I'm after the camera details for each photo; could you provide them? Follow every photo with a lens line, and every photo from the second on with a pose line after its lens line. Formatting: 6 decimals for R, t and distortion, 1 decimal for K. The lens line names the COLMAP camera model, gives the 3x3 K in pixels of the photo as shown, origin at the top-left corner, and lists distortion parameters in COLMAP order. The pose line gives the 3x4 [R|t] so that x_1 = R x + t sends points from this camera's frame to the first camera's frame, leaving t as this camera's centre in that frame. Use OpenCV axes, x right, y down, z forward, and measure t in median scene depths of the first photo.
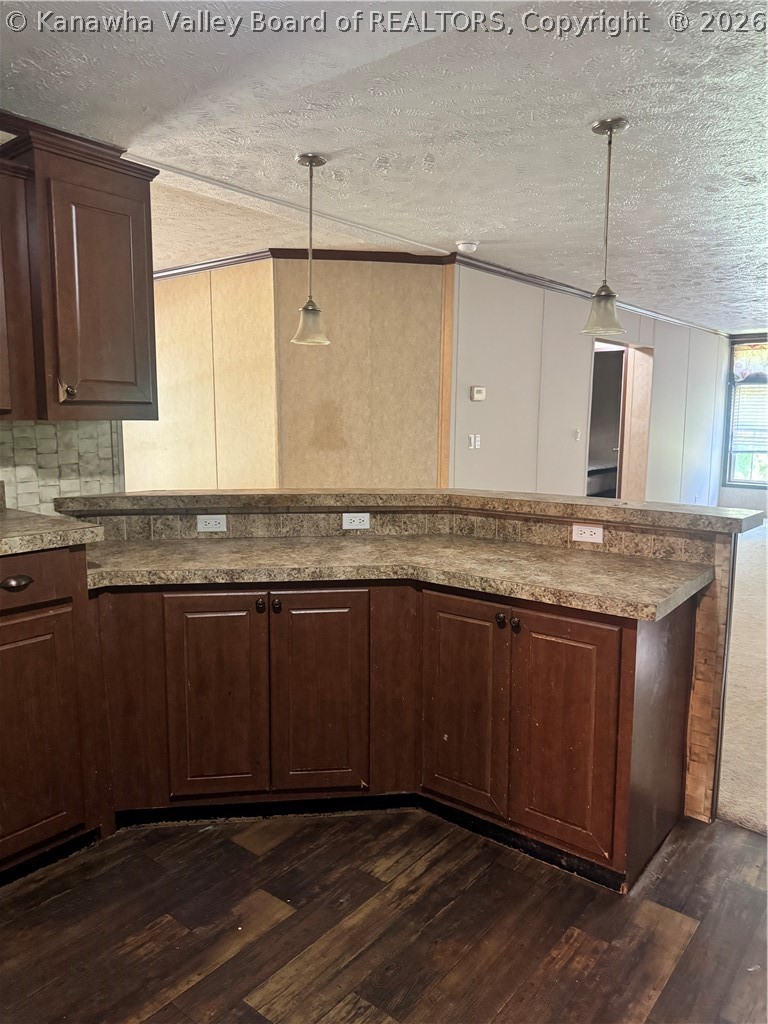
lens RADIAL K [[735.9, 0, 391.6], [0, 735.9, 516.8], [0, 0, 1]] dist [0.023523, -0.012191]
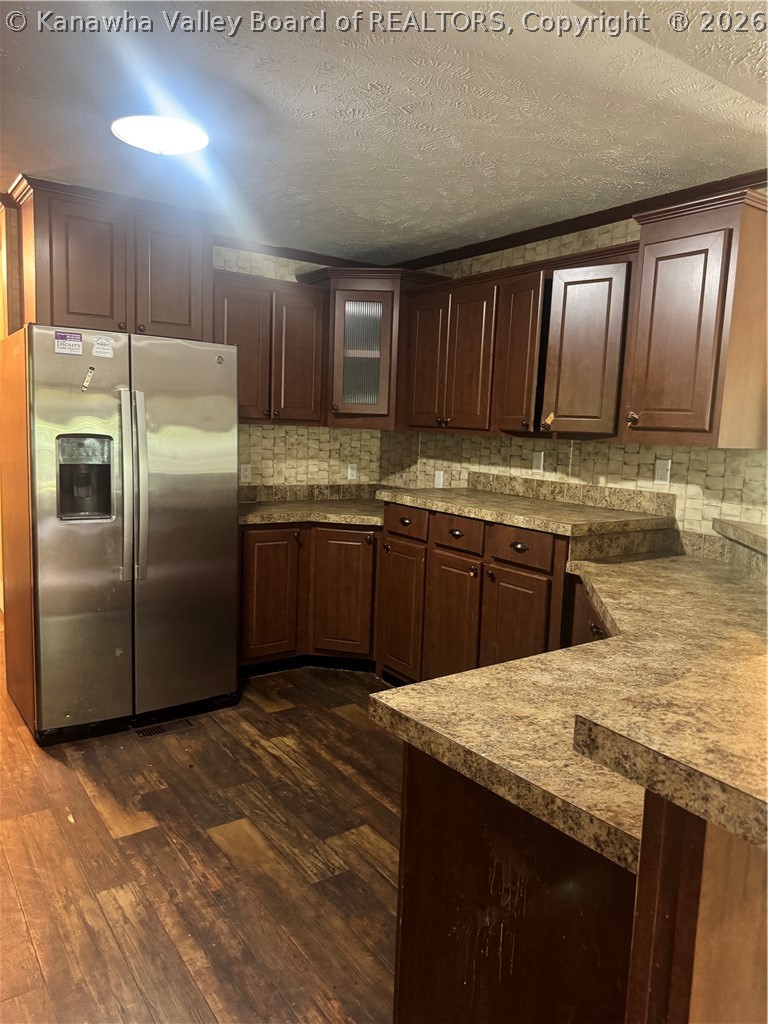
lens RADIAL K [[735.9, 0, 390.6], [0, 735.9, 508.9], [0, 0, 1]] dist [0.023523, -0.012191]
pose [[-0.268834, 0.101624, -0.957810, 0.734753], [-0.179109, 0.971800, 0.153379, -0.124392], [0.946387, 0.212786, -0.243052, 0.849408]]
